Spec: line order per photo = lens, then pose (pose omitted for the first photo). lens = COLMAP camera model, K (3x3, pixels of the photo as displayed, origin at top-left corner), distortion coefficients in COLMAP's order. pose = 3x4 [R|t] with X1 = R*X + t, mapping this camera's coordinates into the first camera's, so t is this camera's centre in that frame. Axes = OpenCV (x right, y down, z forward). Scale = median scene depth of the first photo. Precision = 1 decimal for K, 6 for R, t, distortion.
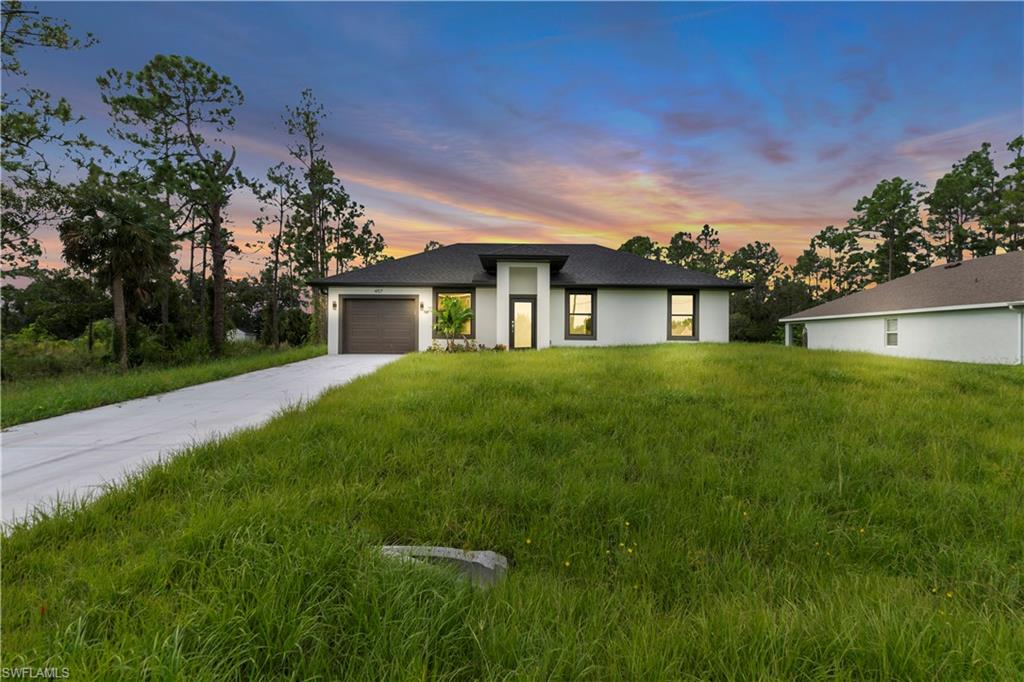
lens RADIAL K [[479.8, 0, 516.2], [0, 479.8, 341.7], [0, 0, 1]] dist [-0.001420, -0.000206]
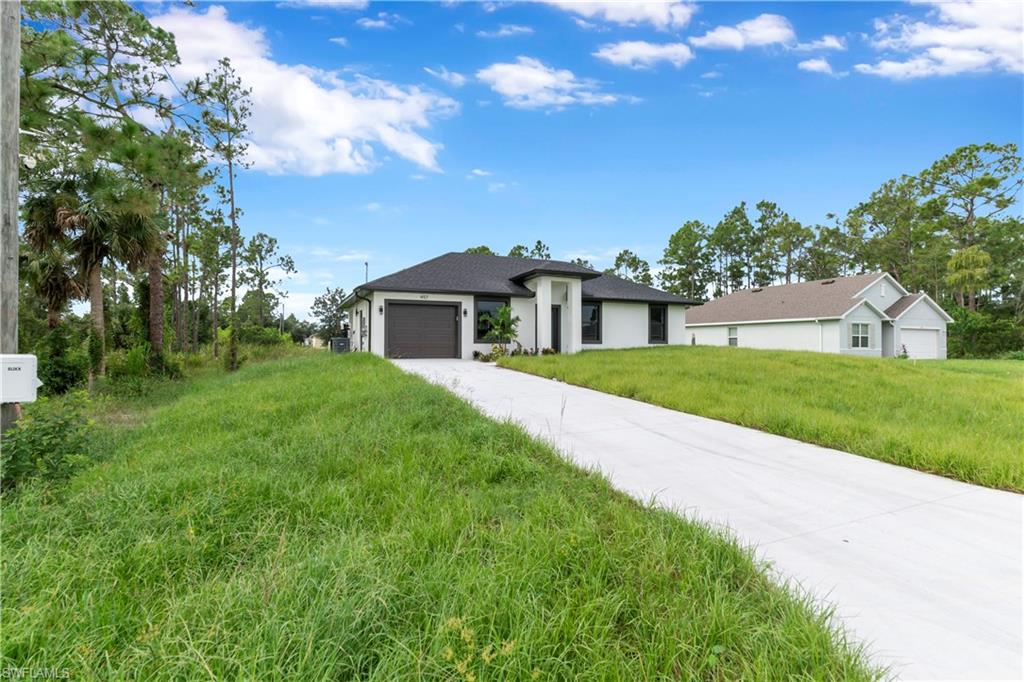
lens RADIAL K [[485.5, 0, 518.6], [0, 485.5, 342.5], [0, 0, 1]] dist [0.002062, 0.000248]
pose [[0.906851, -0.004646, 0.421426, -0.526526], [0.008129, 0.999946, -0.006468, -0.000805], [-0.421373, 0.009292, 0.906840, -0.017152]]
